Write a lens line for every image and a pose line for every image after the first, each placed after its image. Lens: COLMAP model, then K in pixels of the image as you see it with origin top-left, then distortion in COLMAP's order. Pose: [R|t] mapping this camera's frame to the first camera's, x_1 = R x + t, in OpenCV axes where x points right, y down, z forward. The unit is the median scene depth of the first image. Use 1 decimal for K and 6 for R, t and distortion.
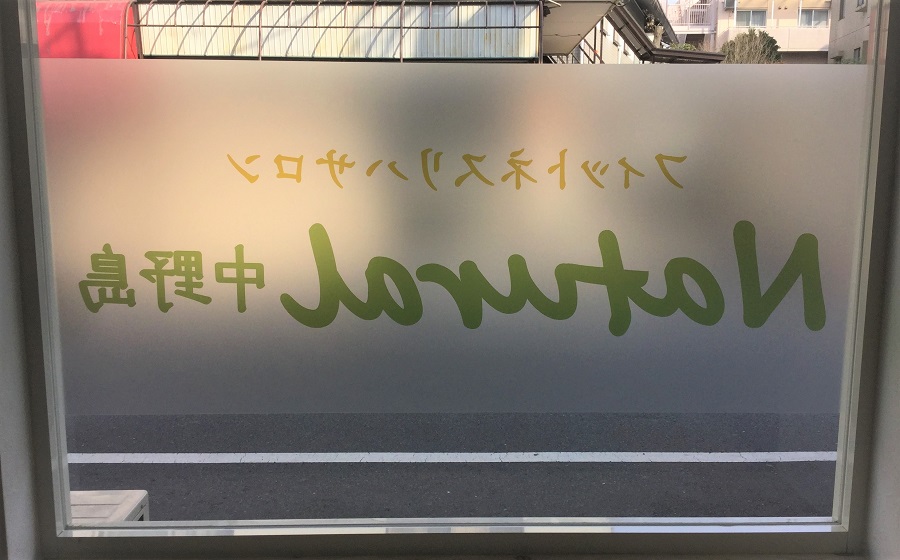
lens RADIAL K [[881.1, 0, 448.5], [0, 881.1, 282.1], [0, 0, 1]] dist [0.016995, -0.001252]
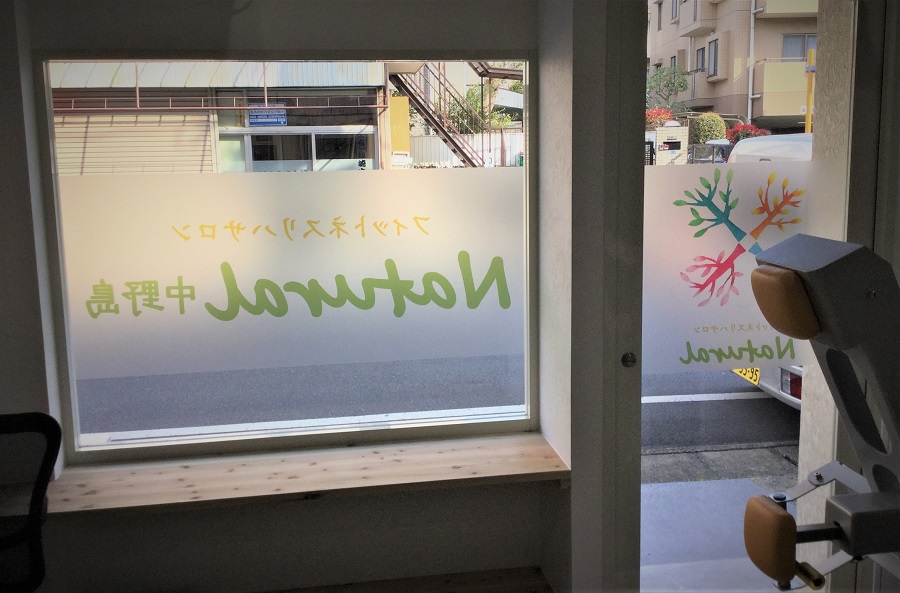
lens RADIAL K [[808.7, 0, 421.3], [0, 808.7, 274.6], [0, 0, 1]] dist [0.071067, -0.006704]
pose [[0.991166, -0.042973, 0.125476, 0.035424], [0.043330, 0.999061, -0.000116, -0.023725], [-0.125353, 0.005552, 0.992097, -0.665201]]
